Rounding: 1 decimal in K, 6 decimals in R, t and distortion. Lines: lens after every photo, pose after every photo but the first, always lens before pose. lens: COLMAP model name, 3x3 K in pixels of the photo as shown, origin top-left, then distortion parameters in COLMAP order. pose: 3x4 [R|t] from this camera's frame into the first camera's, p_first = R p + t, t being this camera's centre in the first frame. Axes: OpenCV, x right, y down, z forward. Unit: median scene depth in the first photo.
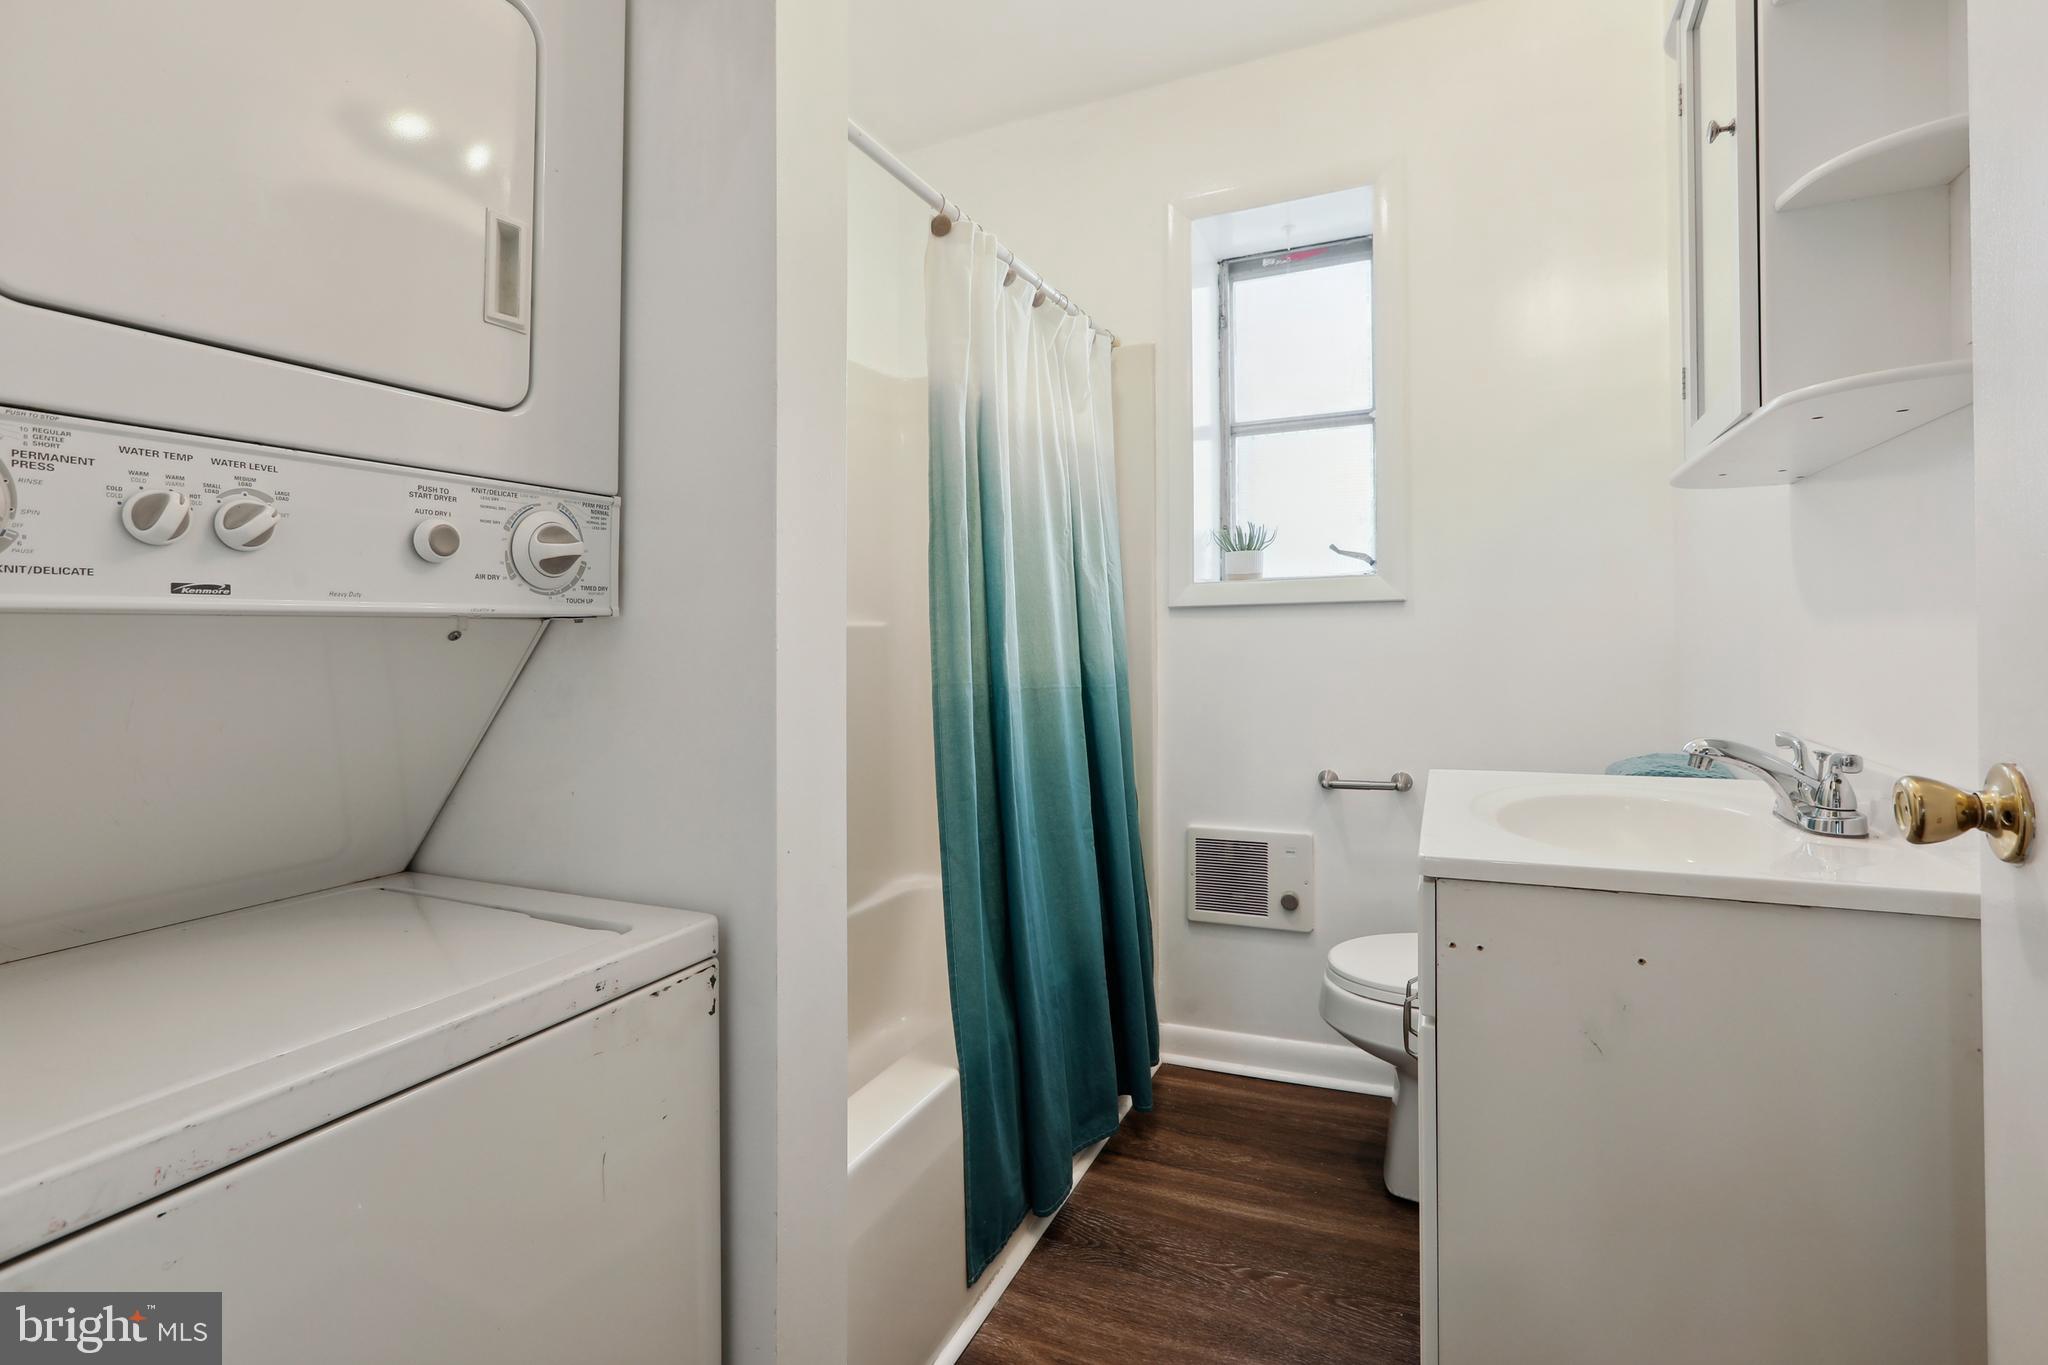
lens RADIAL K [[927.9, 0, 1035.1], [0, 927.9, 677.9], [0, 0, 1]] dist [-0.014865, 0.015961]
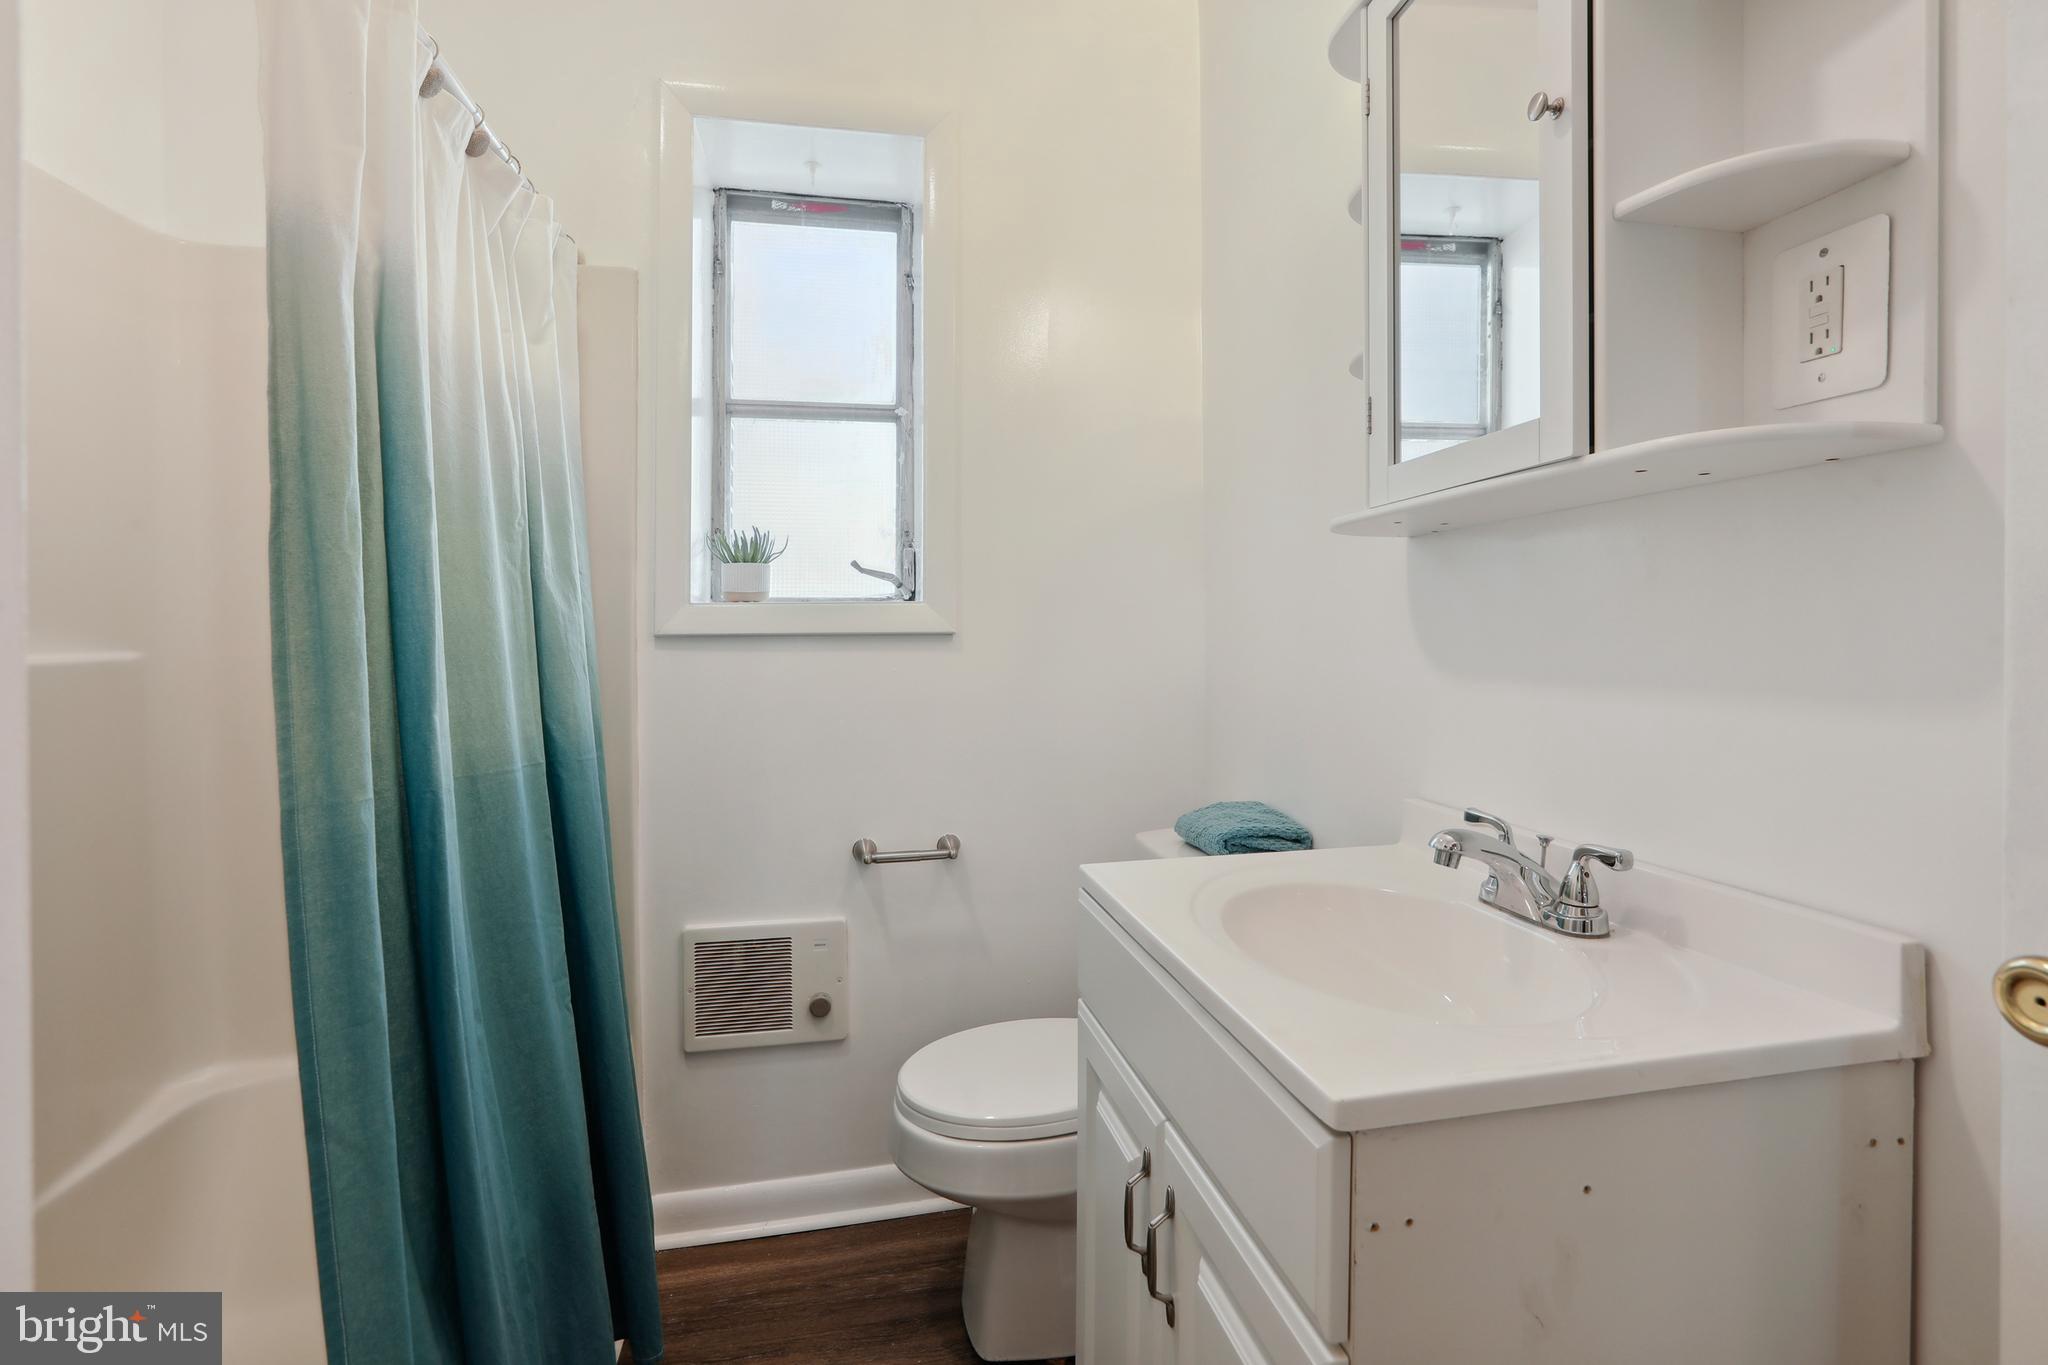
lens RADIAL K [[958.6, 0, 1025.7], [0, 958.6, 673.6], [0, 0, 1]] dist [-0.054586, 0.035379]
pose [[0.821878, -0.008777, 0.569596, -0.051062], [0.016885, 0.999817, -0.008956, -0.041182], [-0.569413, 0.016978, 0.821876, 0.262213]]
